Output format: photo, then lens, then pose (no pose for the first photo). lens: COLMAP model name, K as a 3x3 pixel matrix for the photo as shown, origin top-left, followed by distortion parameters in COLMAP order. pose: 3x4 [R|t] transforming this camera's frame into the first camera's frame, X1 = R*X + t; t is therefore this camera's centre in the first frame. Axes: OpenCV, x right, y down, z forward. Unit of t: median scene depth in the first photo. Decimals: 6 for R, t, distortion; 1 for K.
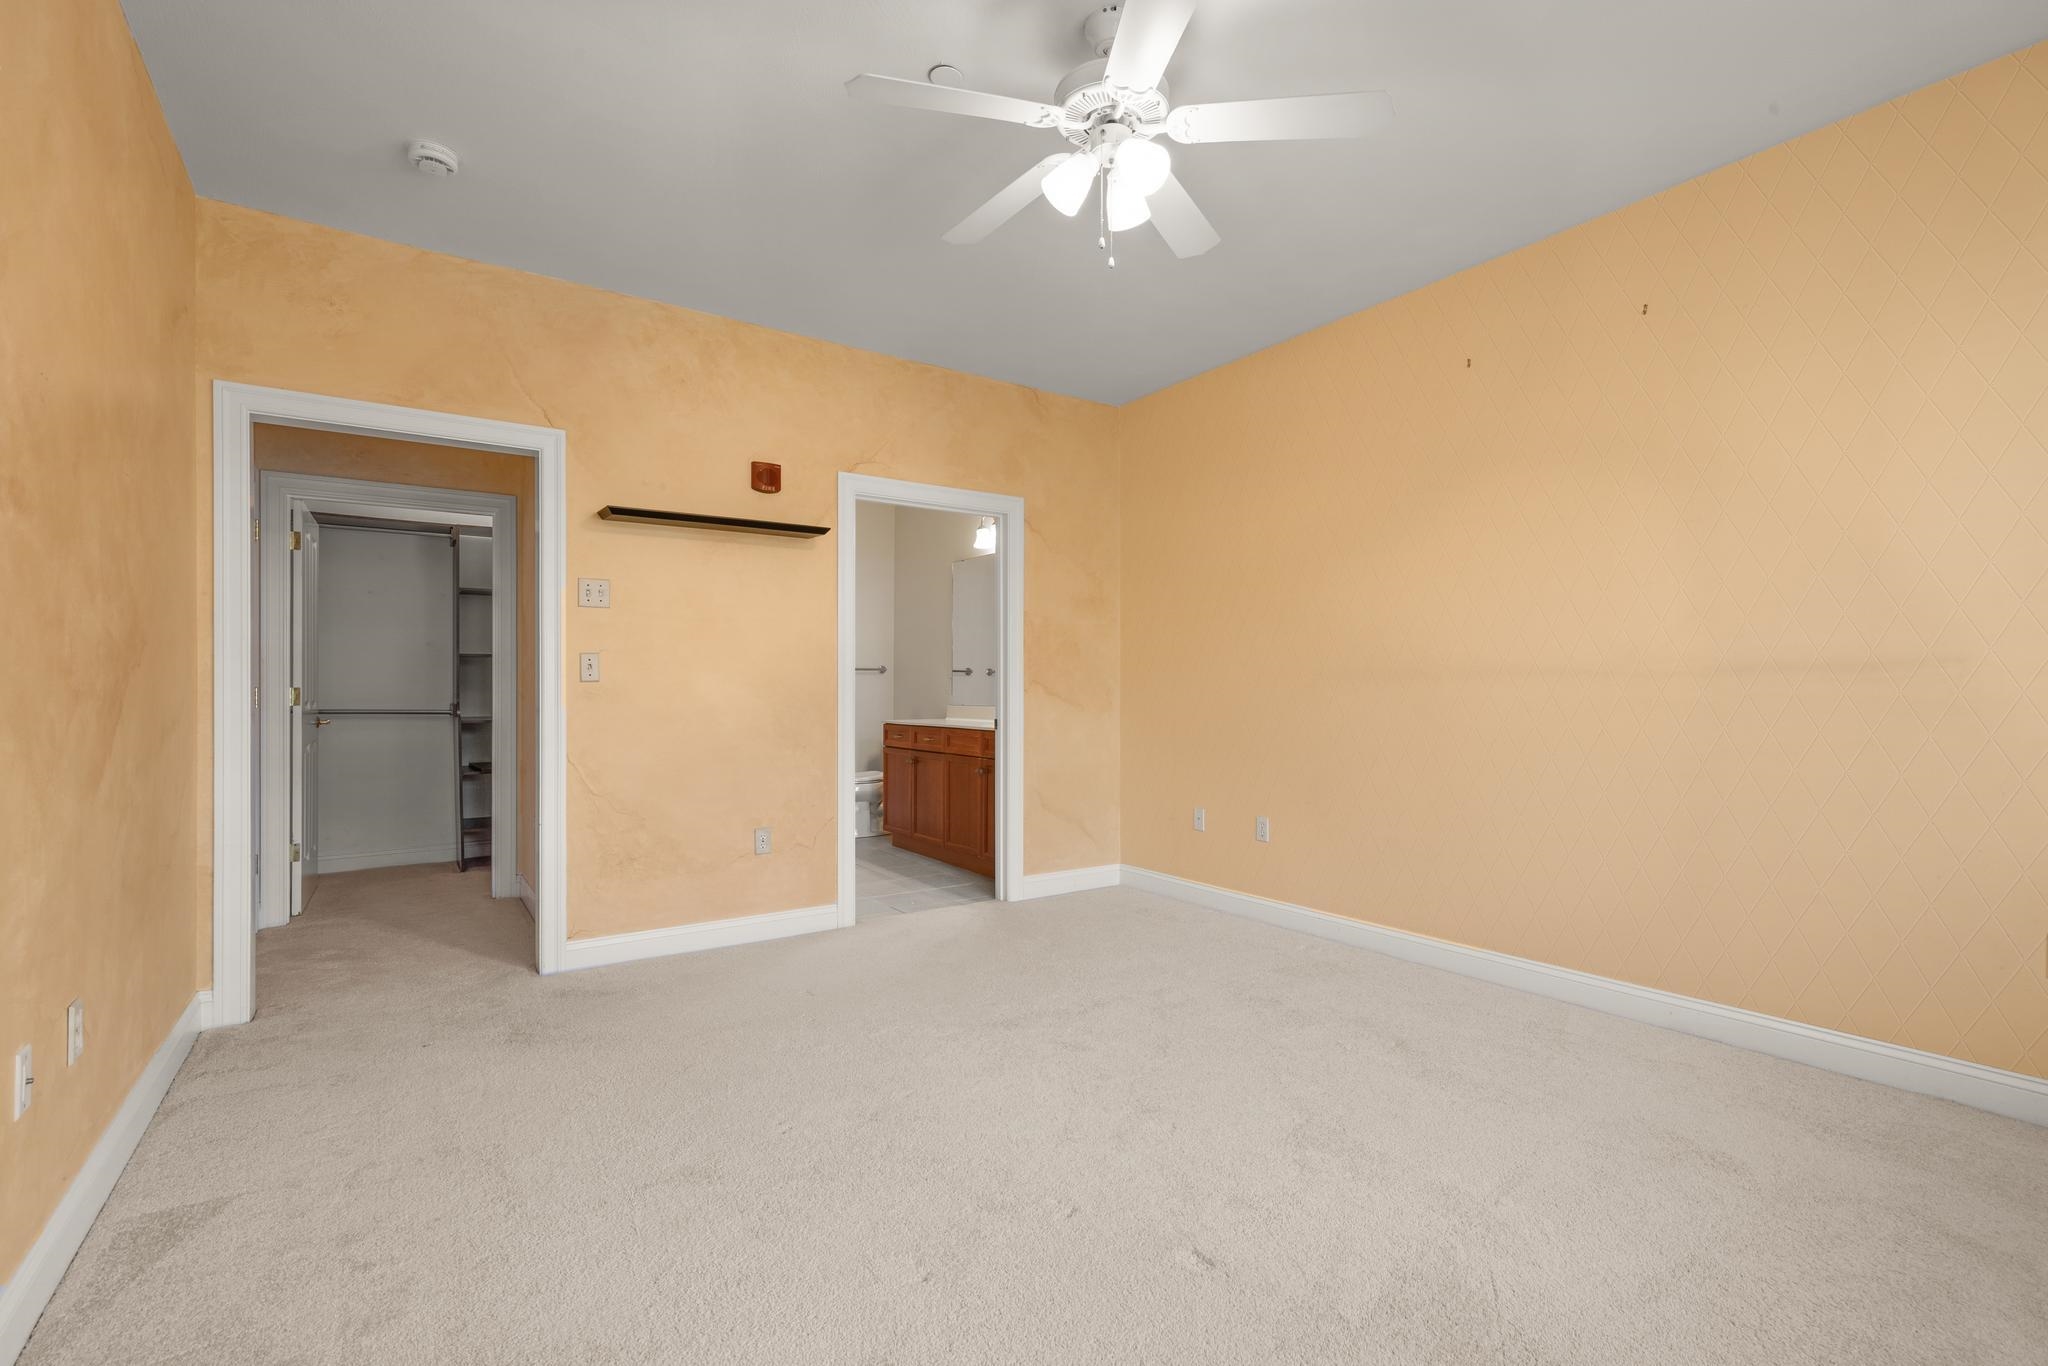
lens RADIAL K [[939.3, 0, 1029.8], [0, 939.3, 687.2], [0, 0, 1]] dist [0.005287, -0.000879]
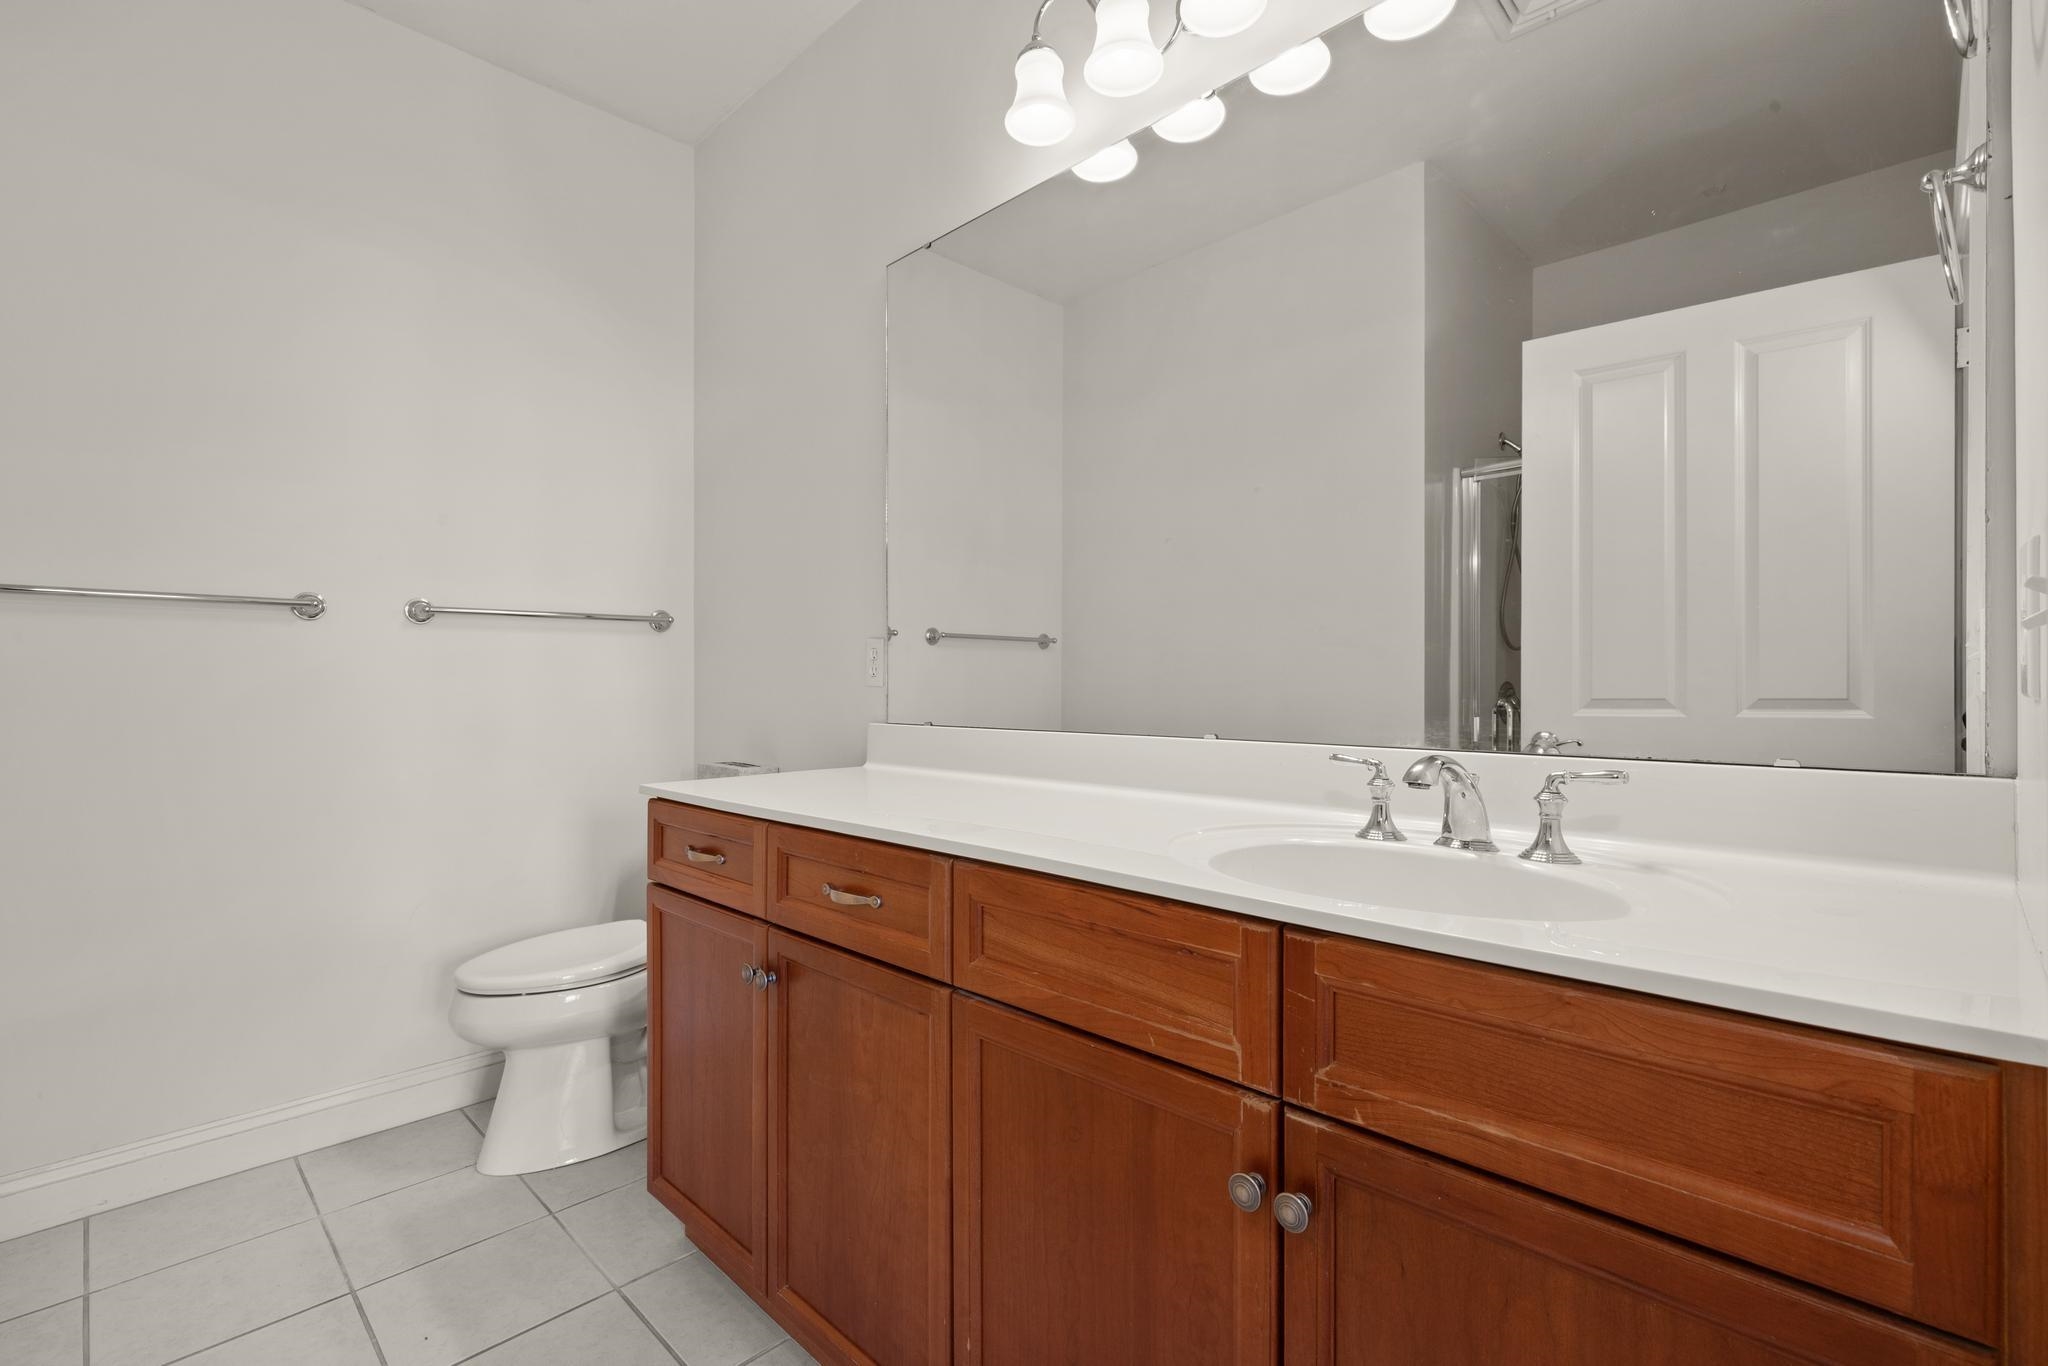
lens RADIAL K [[939.3, 0, 1029.8], [0, 939.3, 687.2], [0, 0, 1]] dist [0.005287, -0.000879]
pose [[0.982107, 0.002195, 0.188311, -0.097172], [-0.002848, 0.999991, 0.003199, 0.005953], [-0.188302, -0.003678, 0.982104, 0.701663]]
